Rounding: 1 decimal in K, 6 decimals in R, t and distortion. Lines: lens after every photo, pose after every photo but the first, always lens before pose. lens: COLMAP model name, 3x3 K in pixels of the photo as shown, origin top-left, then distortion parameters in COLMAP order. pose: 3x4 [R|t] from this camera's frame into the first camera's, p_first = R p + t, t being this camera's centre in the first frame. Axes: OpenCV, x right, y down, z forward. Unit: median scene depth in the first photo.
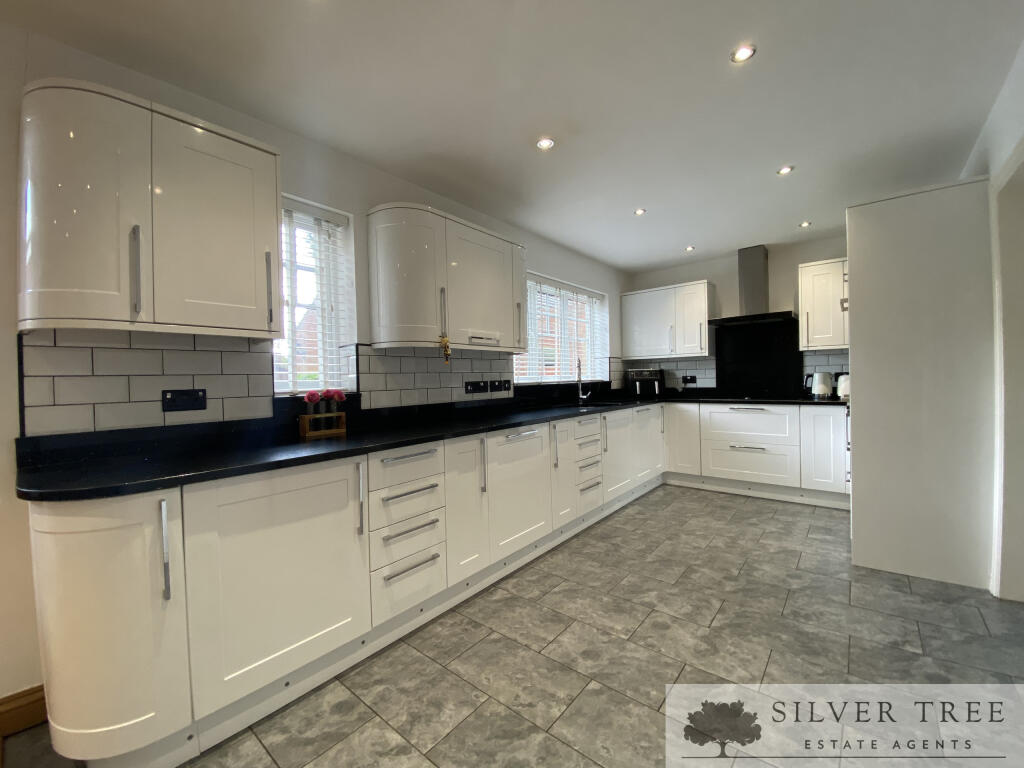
lens RADIAL K [[415.5, 0, 515.3], [0, 415.5, 384.6], [0, 0, 1]] dist [0.024286, -0.001073]
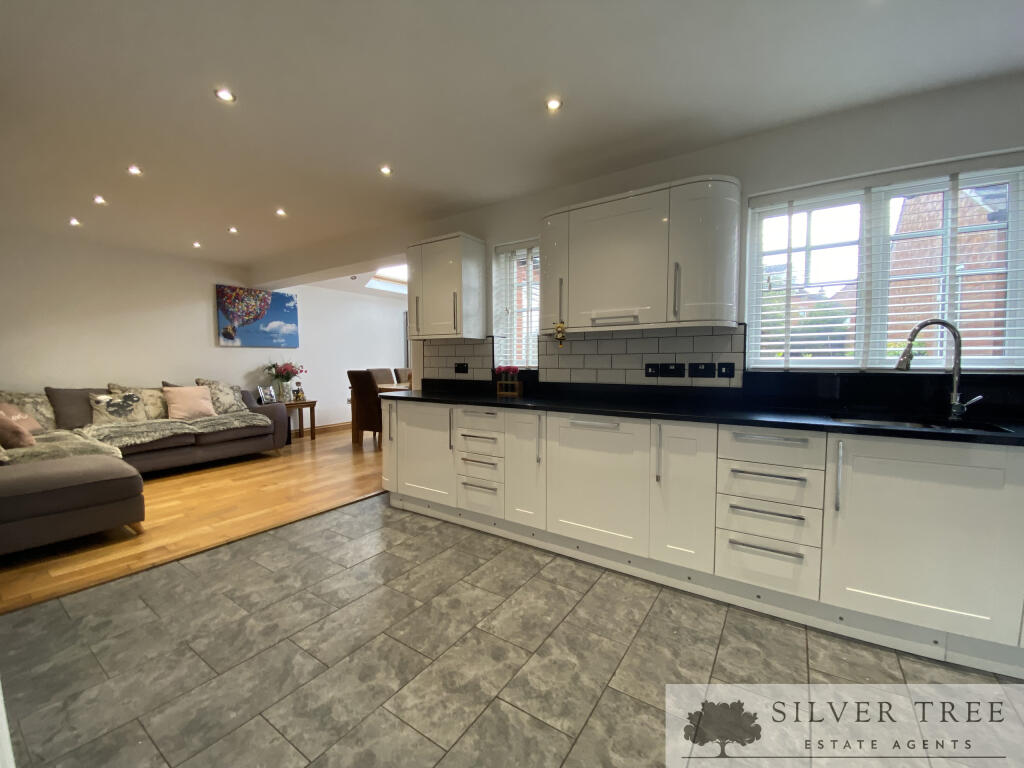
lens RADIAL K [[415.5, 0, 515.0], [0, 415.5, 374.4], [0, 0, 1]] dist [0.024286, -0.001073]
pose [[0.100055, 0.050081, -0.993721, 1.057451], [-0.017995, 0.998660, 0.048518, -0.030769], [0.994819, 0.013027, 0.100822, 0.849113]]
